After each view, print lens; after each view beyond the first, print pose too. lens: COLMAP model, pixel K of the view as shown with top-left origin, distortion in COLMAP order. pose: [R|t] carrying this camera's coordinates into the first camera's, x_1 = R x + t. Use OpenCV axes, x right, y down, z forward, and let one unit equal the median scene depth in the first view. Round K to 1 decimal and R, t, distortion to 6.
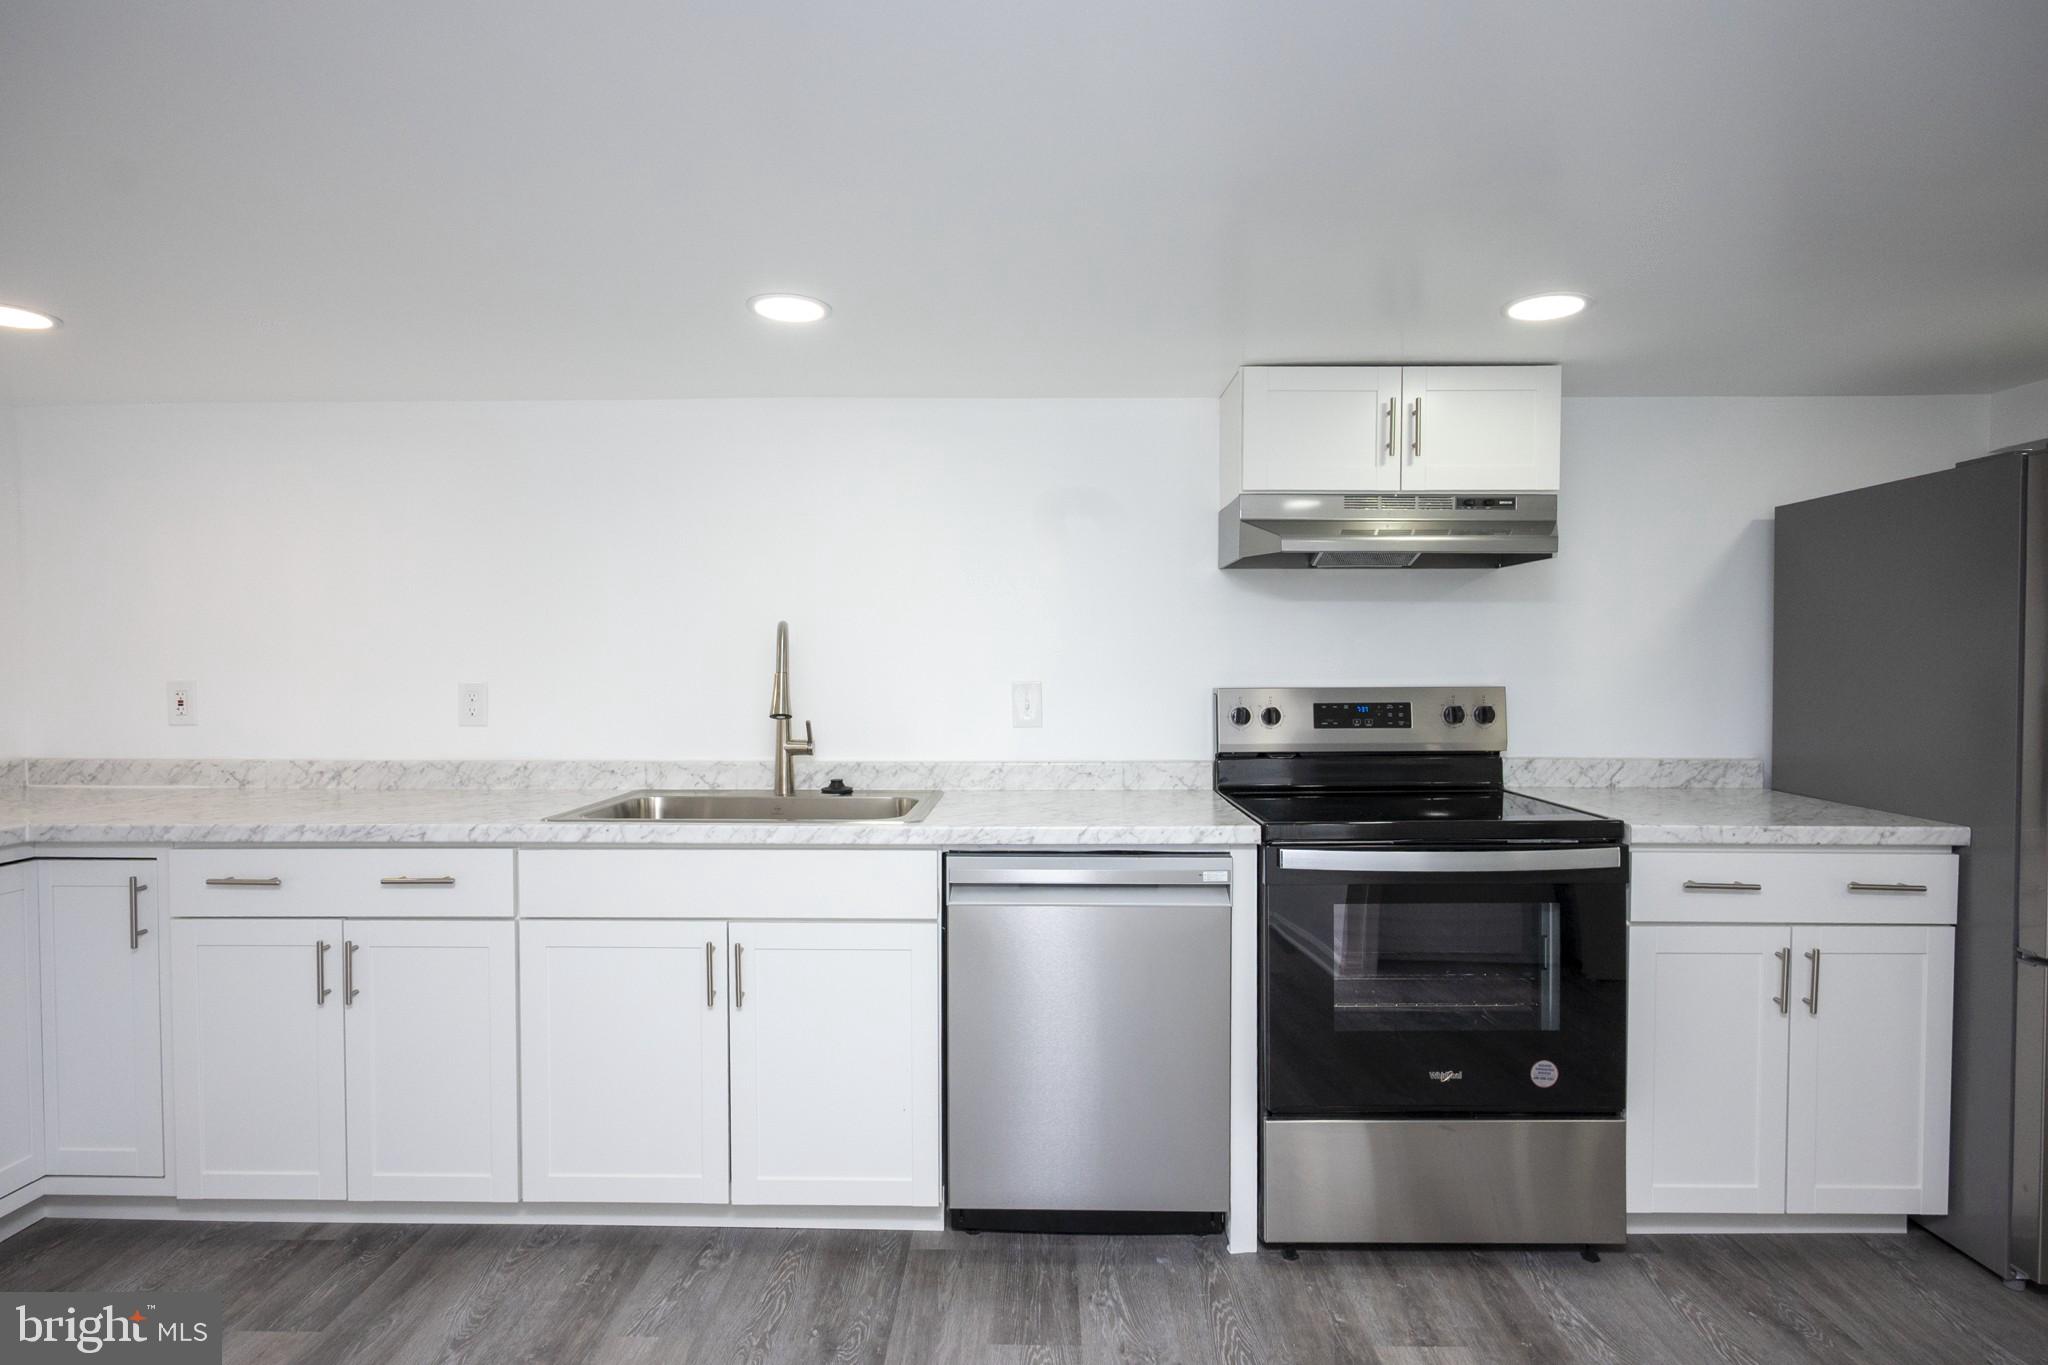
lens RADIAL K [[1022.5, 0, 1024.0], [0, 1022.5, 682.5], [0, 0, 1]] dist [0.000655, 0.000594]
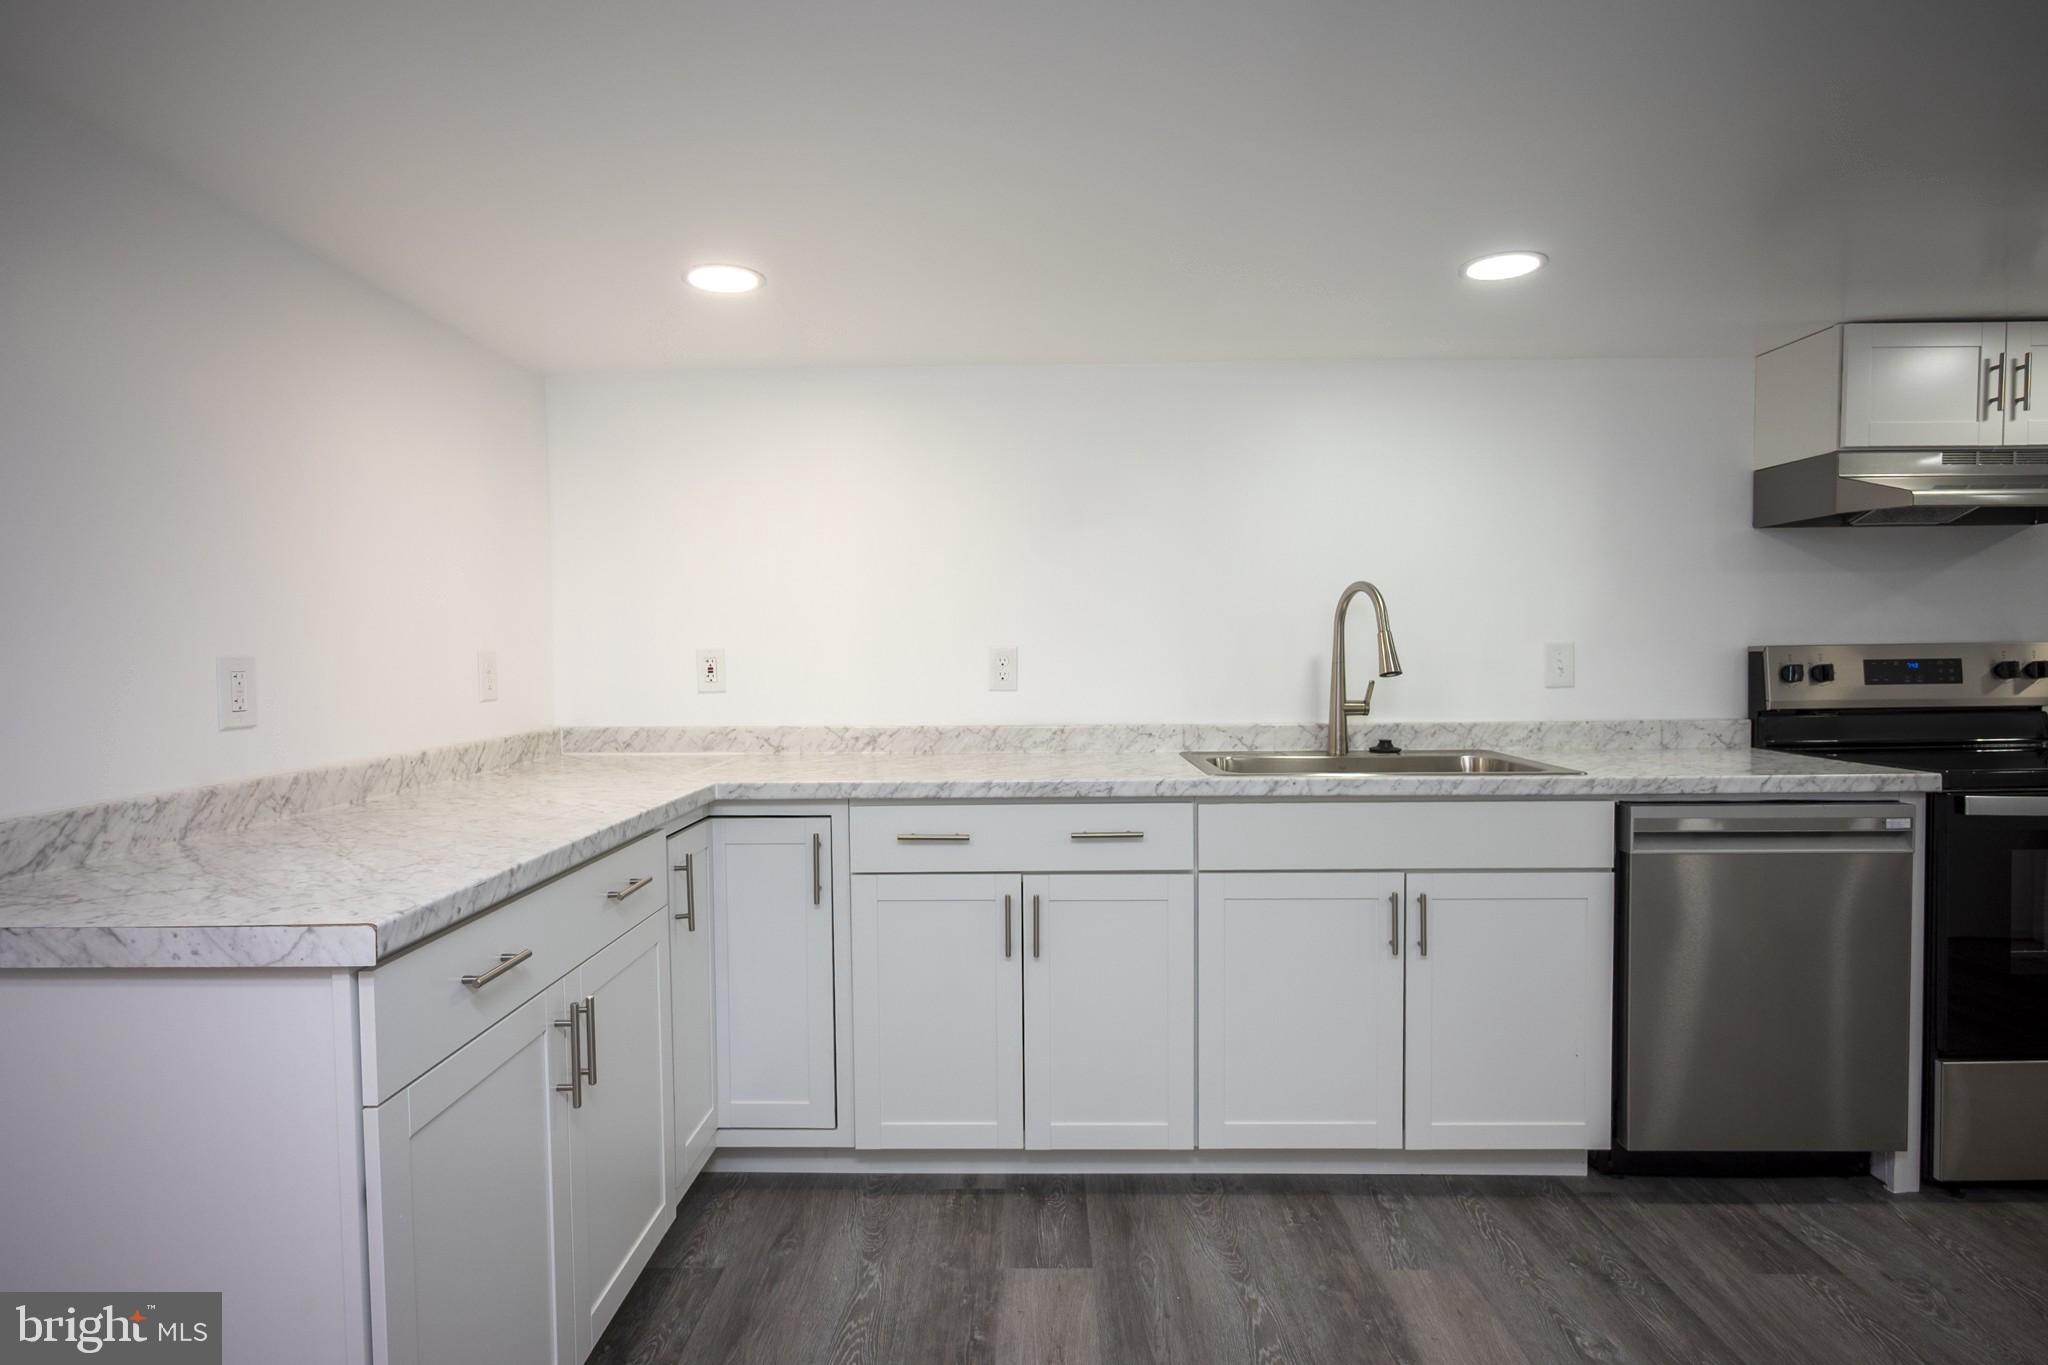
lens RADIAL K [[1051.2, 0, 1024.0], [0, 1051.2, 682.5], [0, 0, 1]] dist [-0.000779, 0.001566]
pose [[0.999965, -0.008202, 0.001817, -0.664244], [0.008184, 0.999919, 0.009708, 0.031168], [-0.001897, -0.009693, 0.999951, -0.043703]]
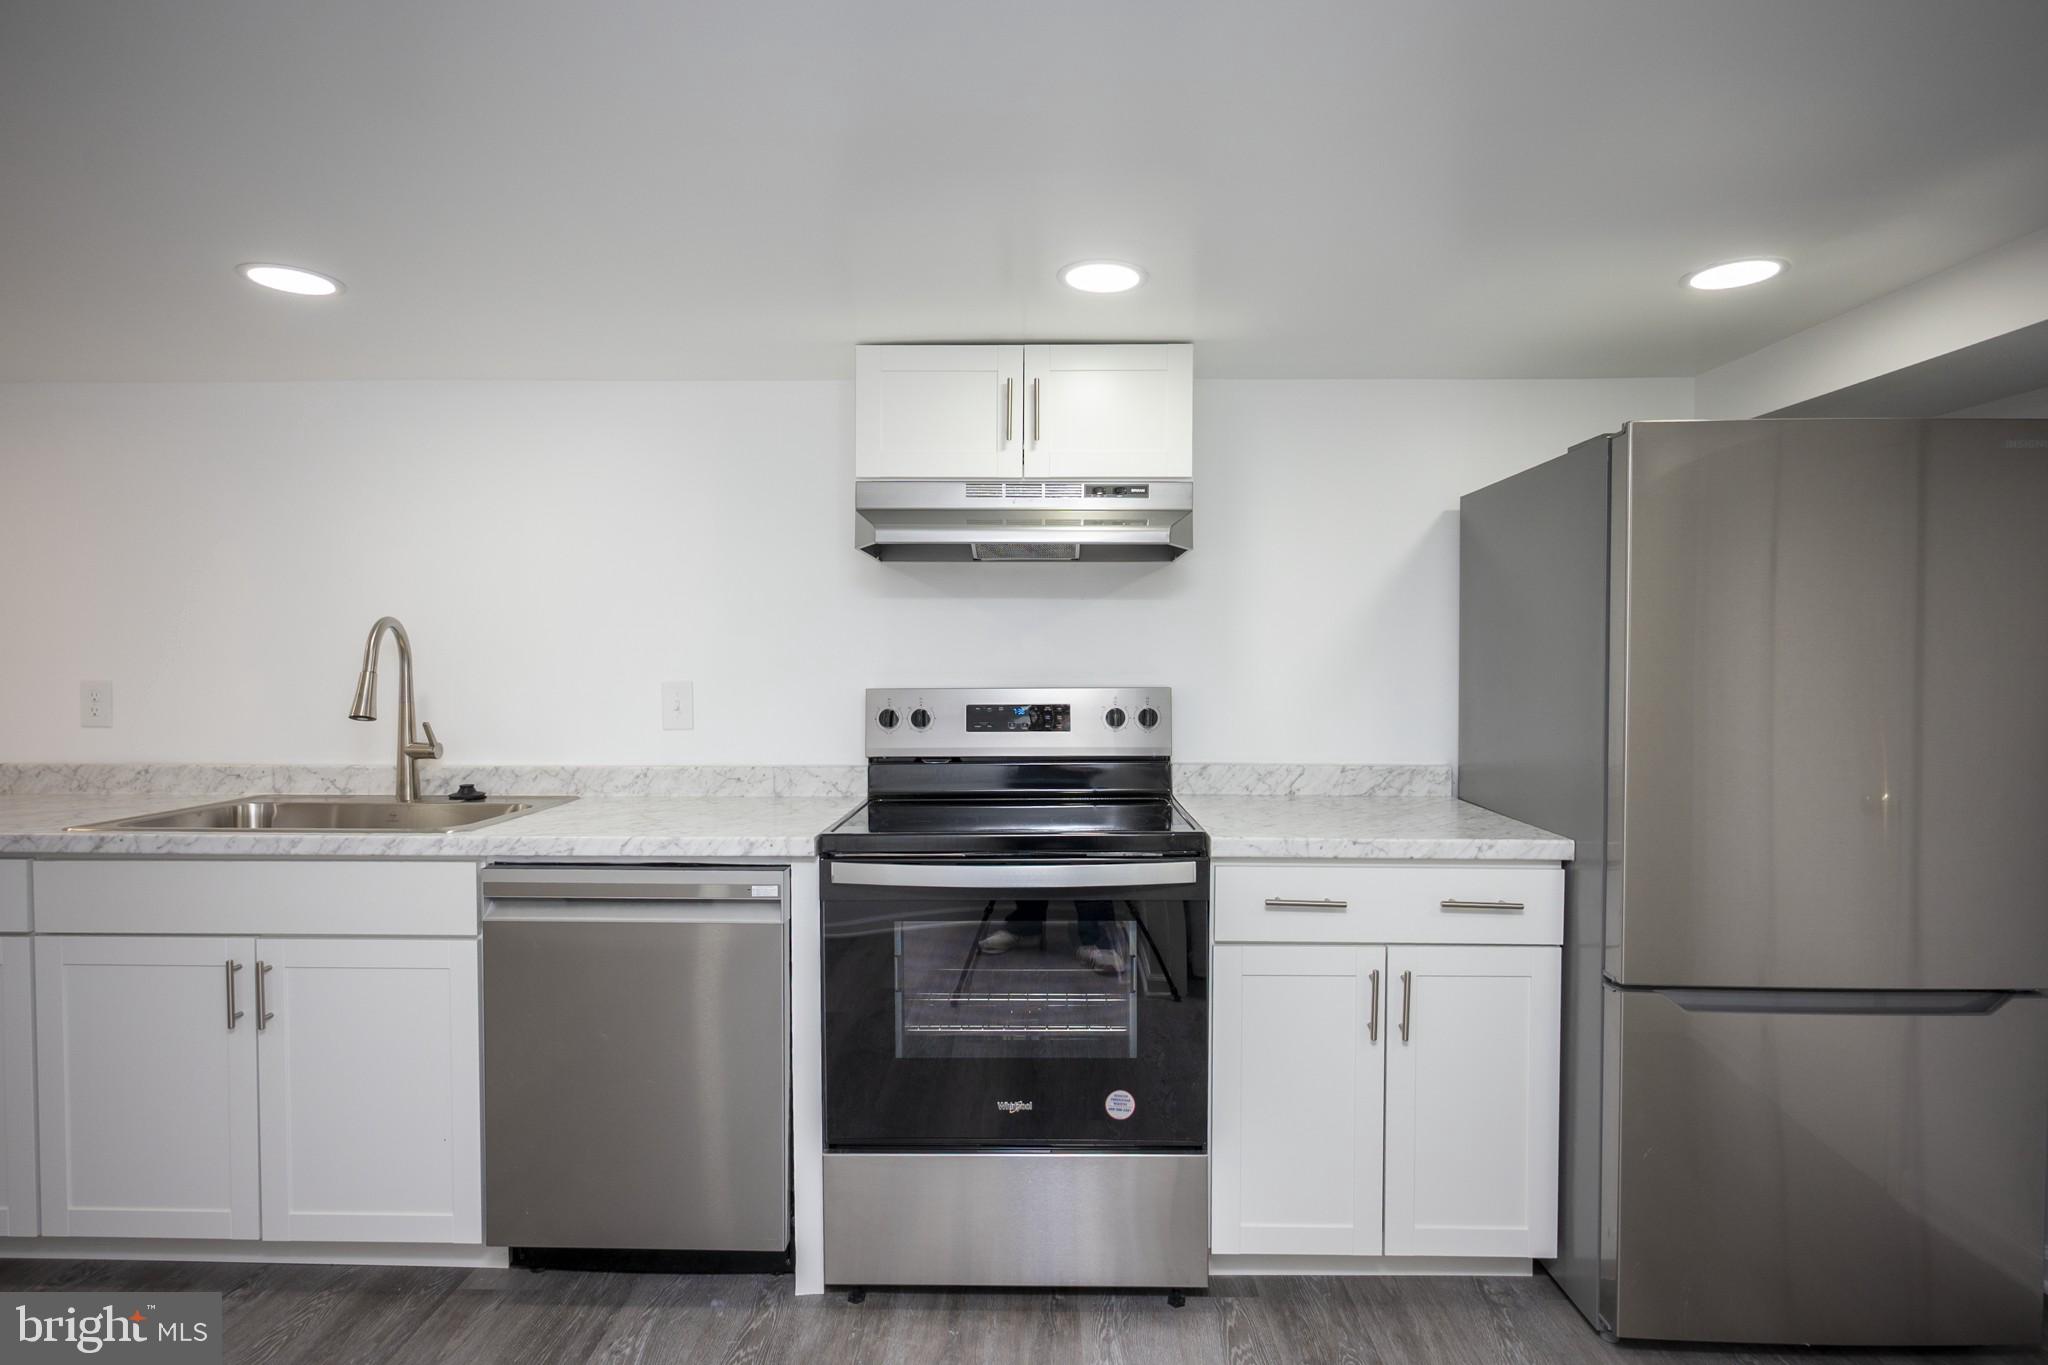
lens RADIAL K [[1051.2, 0, 1024.0], [0, 1051.2, 682.5], [0, 0, 1]] dist [-0.000779, 0.001566]
pose [[0.999980, 0.001822, -0.006070, 0.414021], [-0.001815, 0.999998, 0.001156, -0.001698], [0.006072, -0.001145, 0.999981, 0.044064]]
